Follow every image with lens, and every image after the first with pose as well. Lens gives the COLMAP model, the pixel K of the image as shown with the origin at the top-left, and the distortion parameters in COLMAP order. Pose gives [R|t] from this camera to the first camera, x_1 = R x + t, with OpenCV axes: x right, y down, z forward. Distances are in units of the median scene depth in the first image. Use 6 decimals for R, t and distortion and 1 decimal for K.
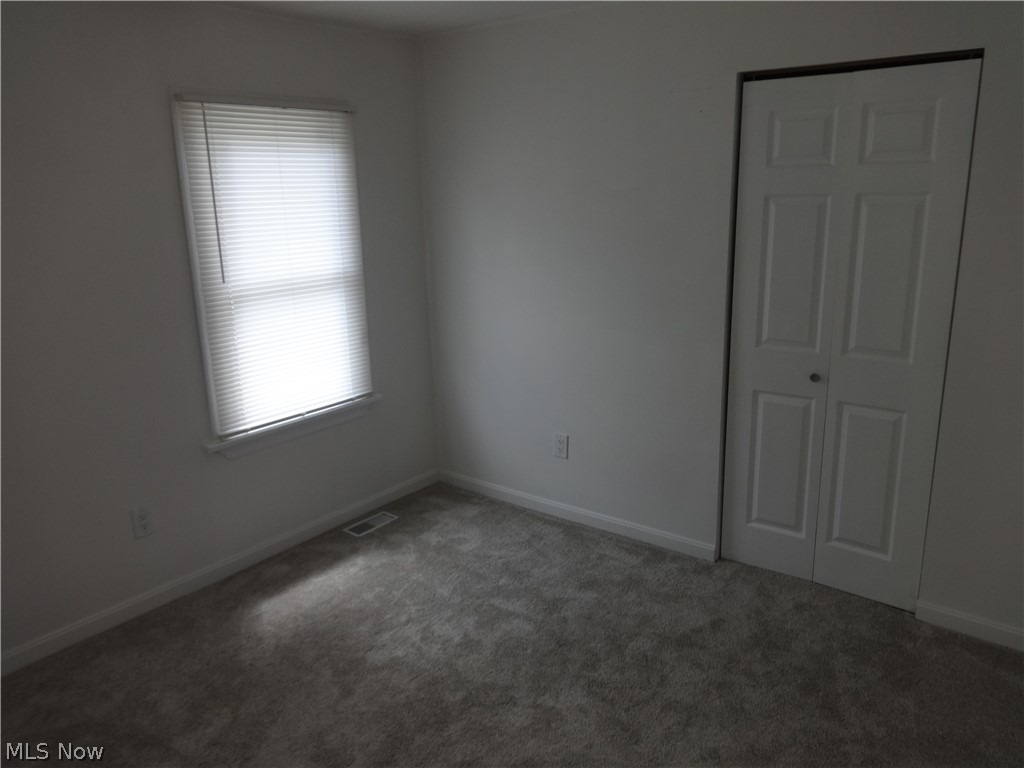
lens RADIAL K [[770.7, 0, 512.1], [0, 770.7, 378.7], [0, 0, 1]] dist [-0.007518, 0.003323]
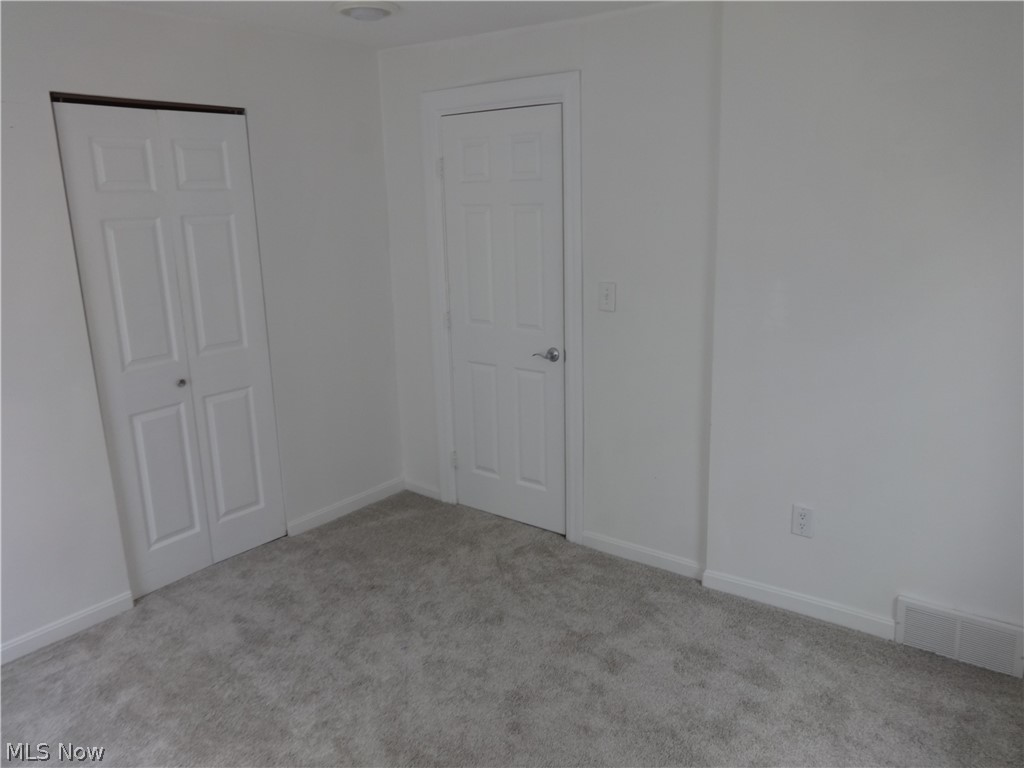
lens RADIAL K [[770.7, 0, 512.1], [0, 770.7, 378.7], [0, 0, 1]] dist [-0.007518, 0.003323]
pose [[-0.005721, -0.211644, 0.977330, -0.681786], [0.271118, 0.940411, 0.205236, -0.104836], [-0.962529, 0.266146, 0.052001, 0.488647]]
